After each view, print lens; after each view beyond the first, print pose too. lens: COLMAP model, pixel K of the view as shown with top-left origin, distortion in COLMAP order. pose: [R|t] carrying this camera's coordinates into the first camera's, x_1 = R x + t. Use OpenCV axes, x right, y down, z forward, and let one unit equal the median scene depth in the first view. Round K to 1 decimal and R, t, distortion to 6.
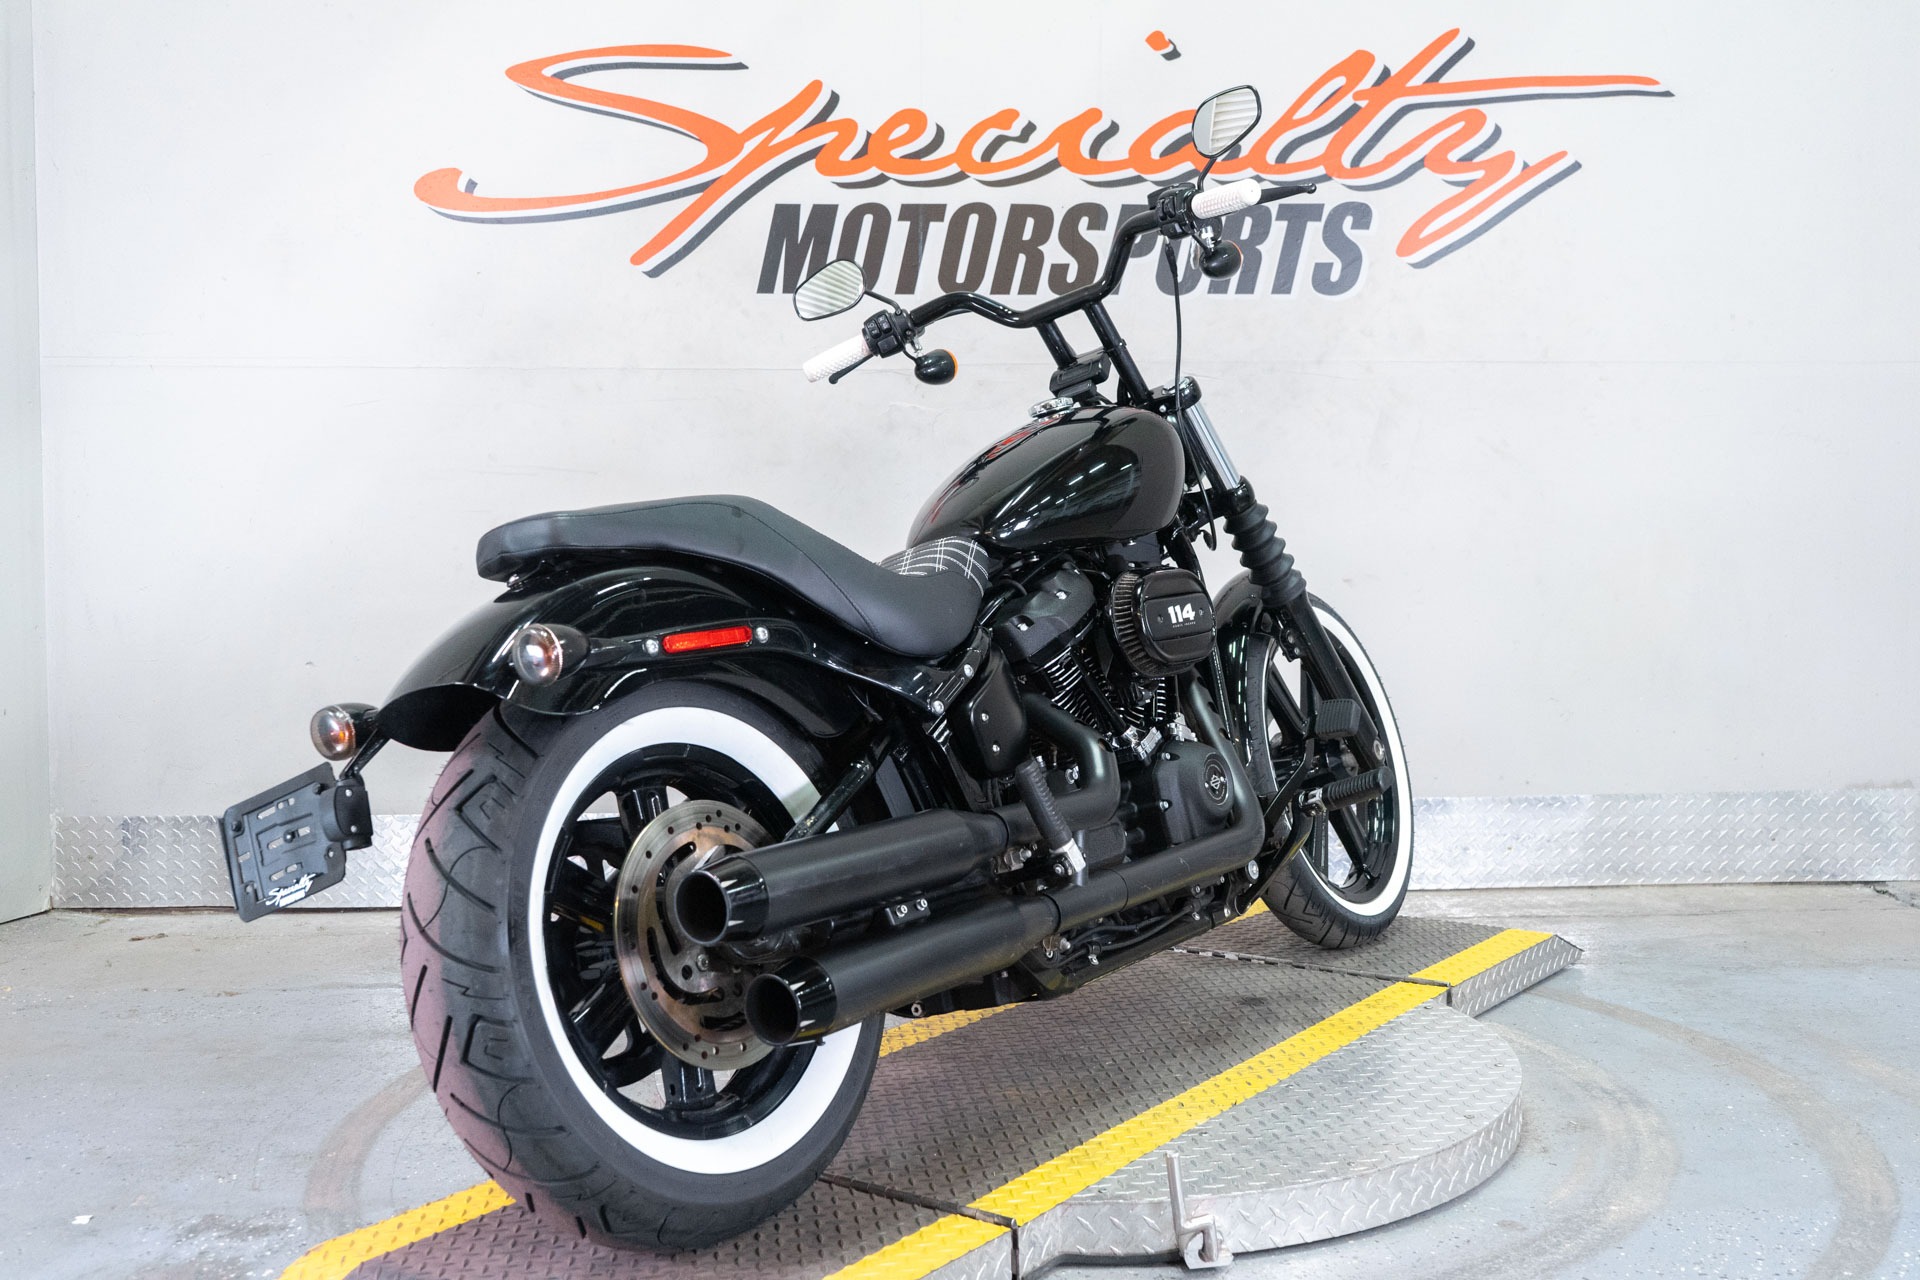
lens RADIAL K [[2033.5, 0, 960.0], [0, 2033.5, 640.0], [0, 0, 1]] dist [0.013317, 0.002703]
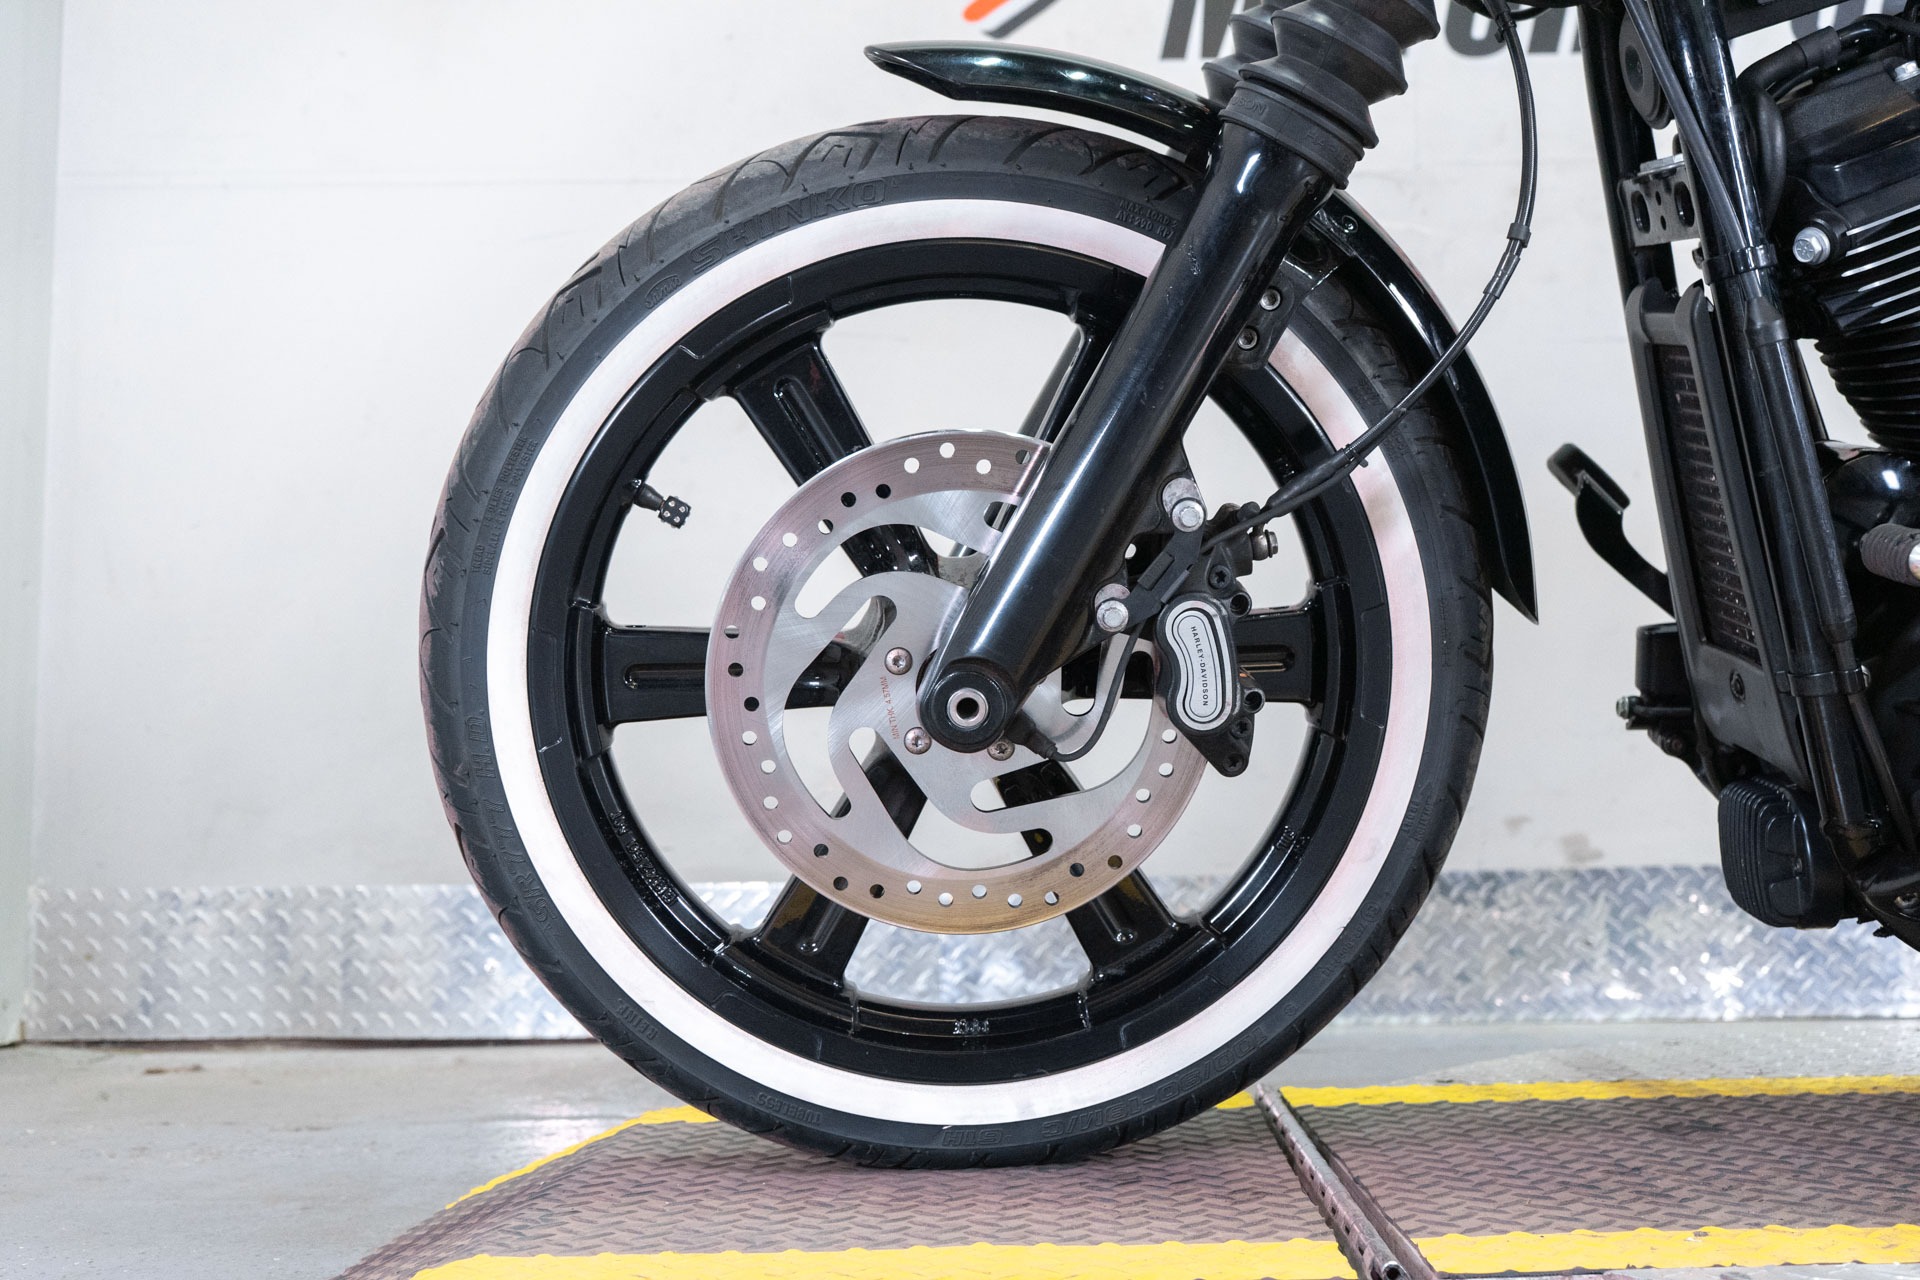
lens RADIAL K [[2060.3, 0, 1004.0], [0, 2060.3, 641.0], [0, 0, 1]] dist [-0.002887, 0.006695]
pose [[0.999908, -0.008492, -0.010567, -0.141709], [0.006806, 0.988589, -0.150483, 0.109670], [0.011725, 0.150397, 0.988556, 0.372719]]
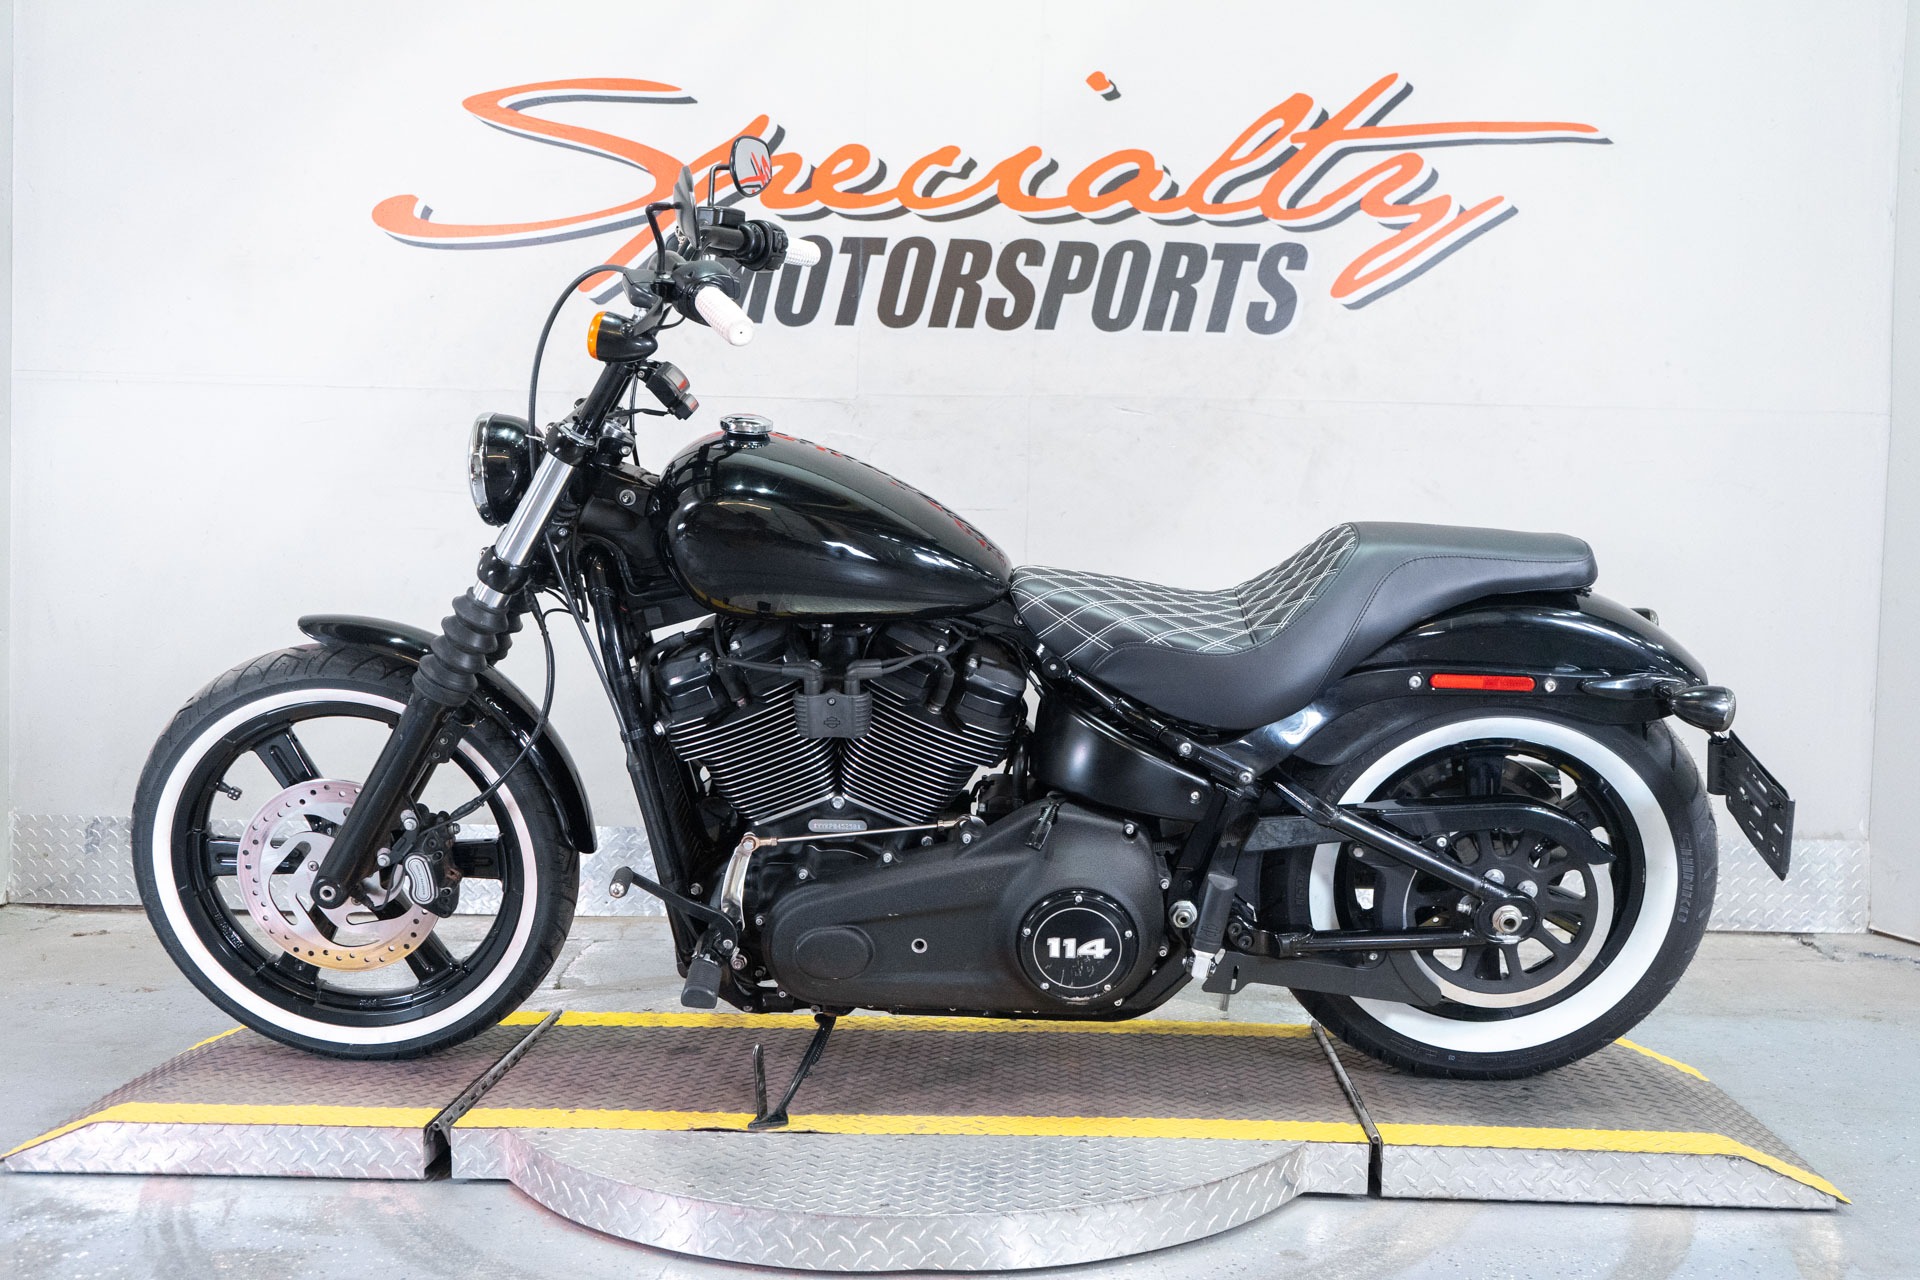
lens RADIAL K [[2033.5, 0, 960.0], [0, 2033.5, 640.0], [0, 0, 1]] dist [0.013317, 0.002703]
pose [[0.998731, 0.025736, -0.043295, 0.079054], [-0.026331, 0.999566, -0.013219, -0.000472], [0.042936, 0.014342, 0.998975, -0.013205]]
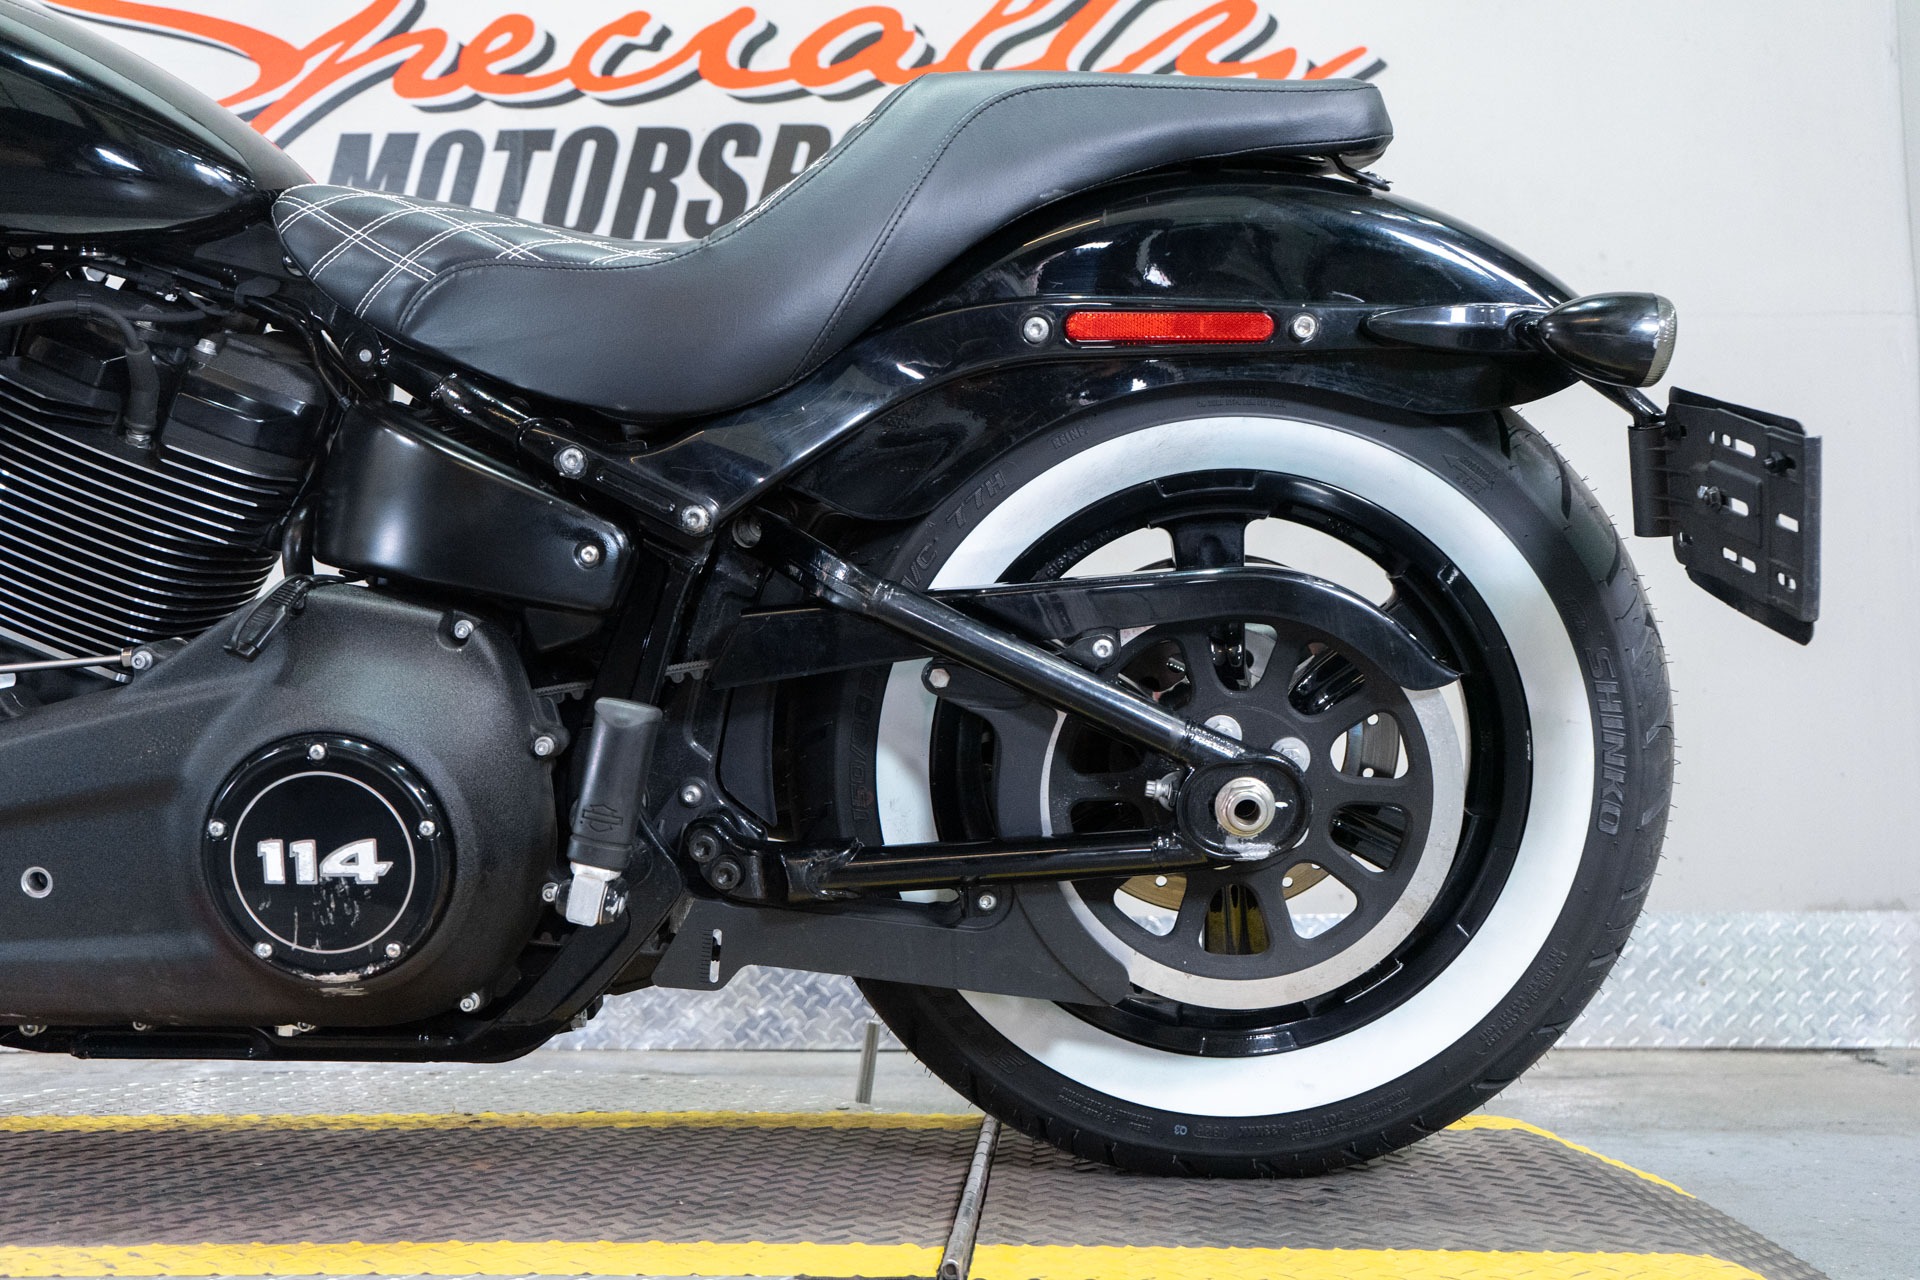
lens RADIAL K [[1891.2, 0, 968.2], [0, 1891.2, 634.1], [0, 0, 1]] dist [0.003119, 0.008615]
pose [[0.997306, -0.001049, -0.073343, 0.202311], [-0.011596, 0.985070, -0.171762, 0.096369], [0.072428, 0.172150, 0.982404, 0.338623]]
